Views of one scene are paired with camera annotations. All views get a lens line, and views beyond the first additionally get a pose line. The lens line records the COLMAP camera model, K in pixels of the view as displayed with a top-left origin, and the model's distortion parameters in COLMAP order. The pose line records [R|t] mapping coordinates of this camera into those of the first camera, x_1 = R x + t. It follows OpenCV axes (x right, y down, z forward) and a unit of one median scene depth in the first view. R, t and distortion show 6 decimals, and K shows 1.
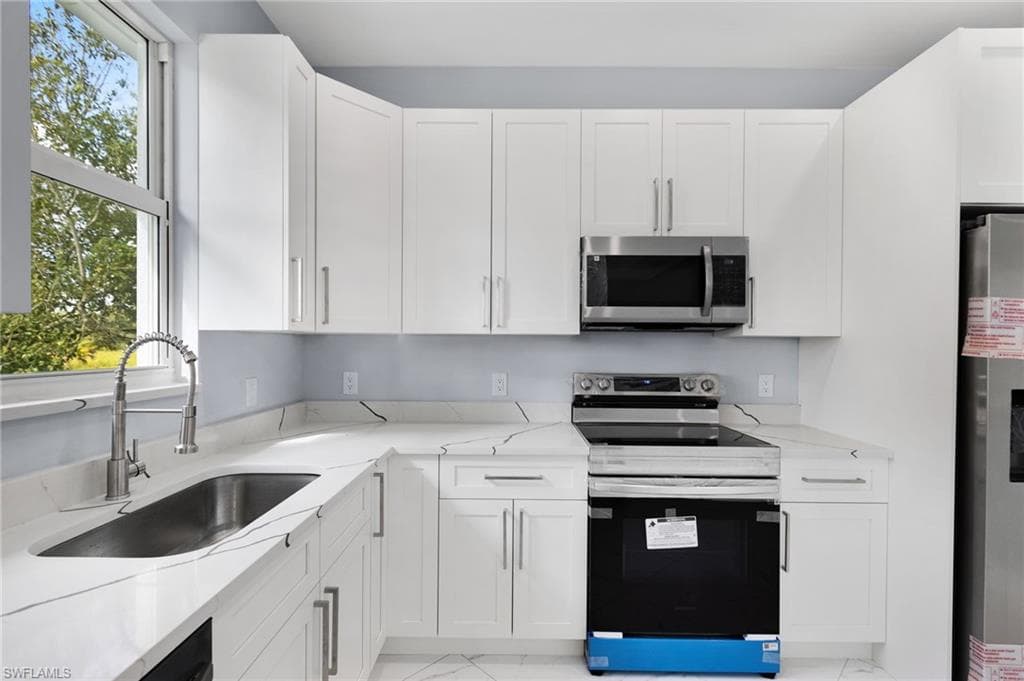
lens RADIAL K [[472.5, 0, 512.7], [0, 472.5, 346.2], [0, 0, 1]] dist [0.000667, -0.000346]
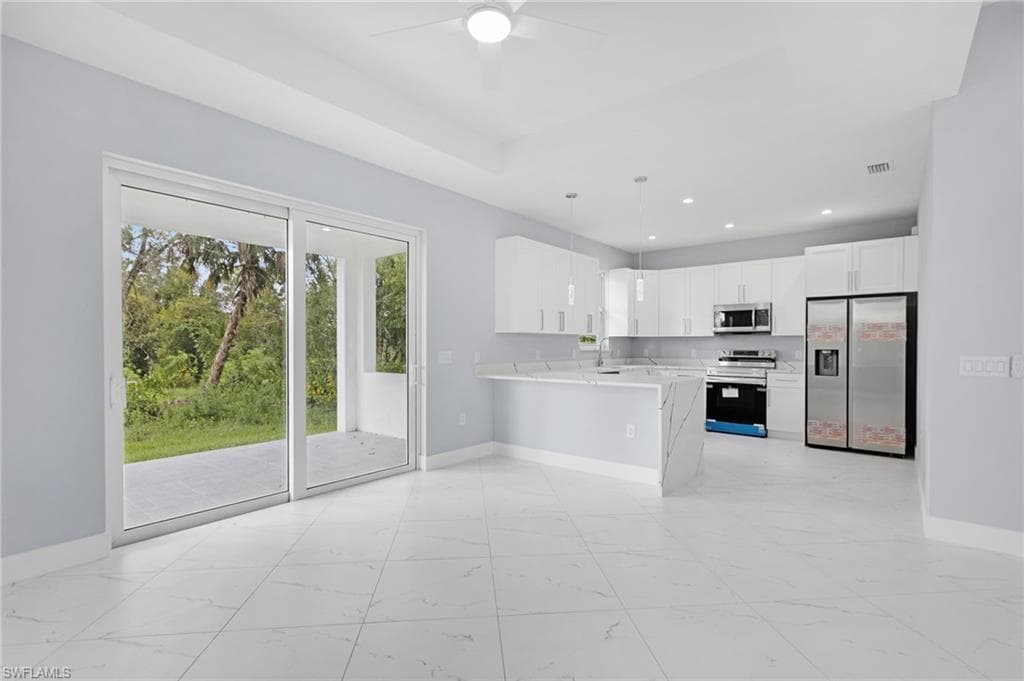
lens RADIAL K [[472.5, 0, 512.7], [0, 472.5, 346.2], [0, 0, 1]] dist [0.000667, -0.000346]
pose [[0.779774, -0.003528, -0.626051, 1.117519], [-0.000380, 0.999981, -0.006108, 0.065213], [0.626061, 0.005001, 0.779758, -2.402041]]
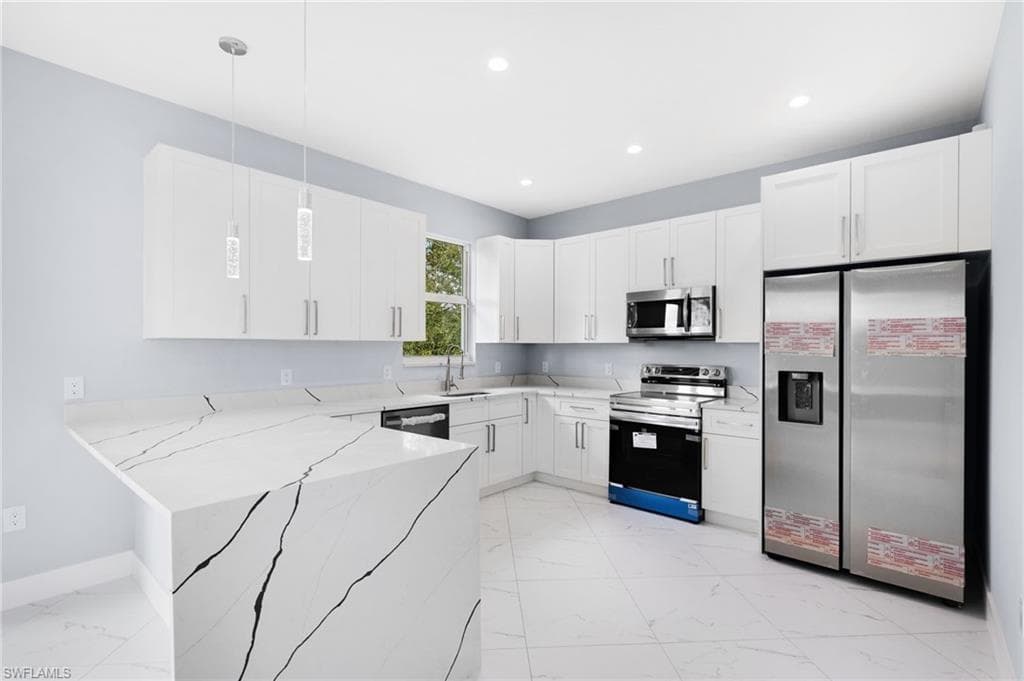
lens RADIAL K [[472.5, 0, 512.7], [0, 472.5, 346.2], [0, 0, 1]] dist [0.000667, -0.000346]
pose [[0.757842, -0.005612, -0.652414, 1.090673], [-0.002263, 0.999934, -0.011230, 0.012536], [0.652435, 0.009987, 0.757779, -0.809110]]
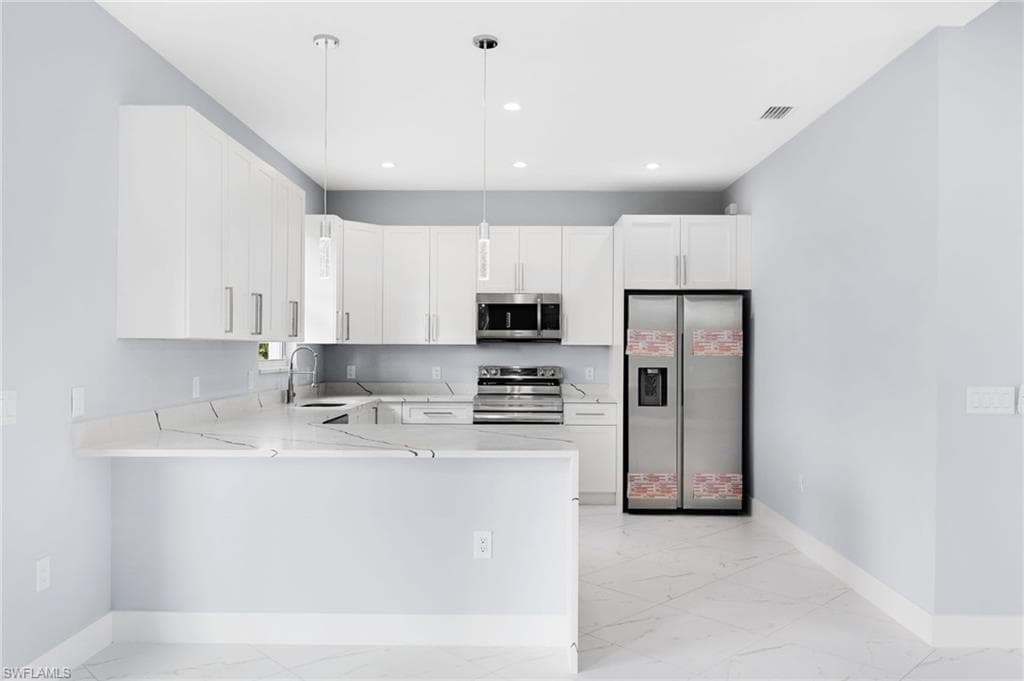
lens RADIAL K [[743.7, 0, 513.3], [0, 743.7, 343.5], [0, 0, 1]] dist [0.000732, -0.000828]
pose [[0.999991, -0.001949, -0.003643, 0.316540], [0.001899, 0.999905, -0.013617, 0.013232], [0.003669, 0.013610, 0.999901, -2.080927]]
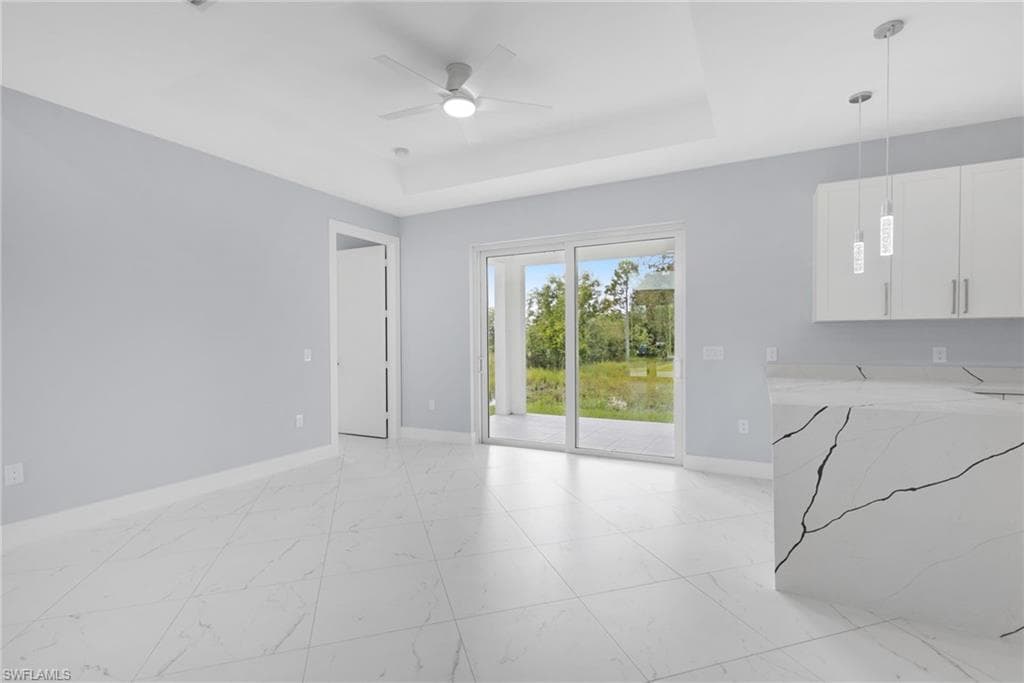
lens RADIAL K [[472.5, 0, 512.7], [0, 472.5, 347.2], [0, 0, 1]] dist [0.000667, -0.000346]
pose [[-0.453295, 0.011133, -0.891291, 1.666563], [-0.004353, 0.999882, 0.014703, 0.055231], [0.891350, 0.010545, -0.453194, -0.692763]]
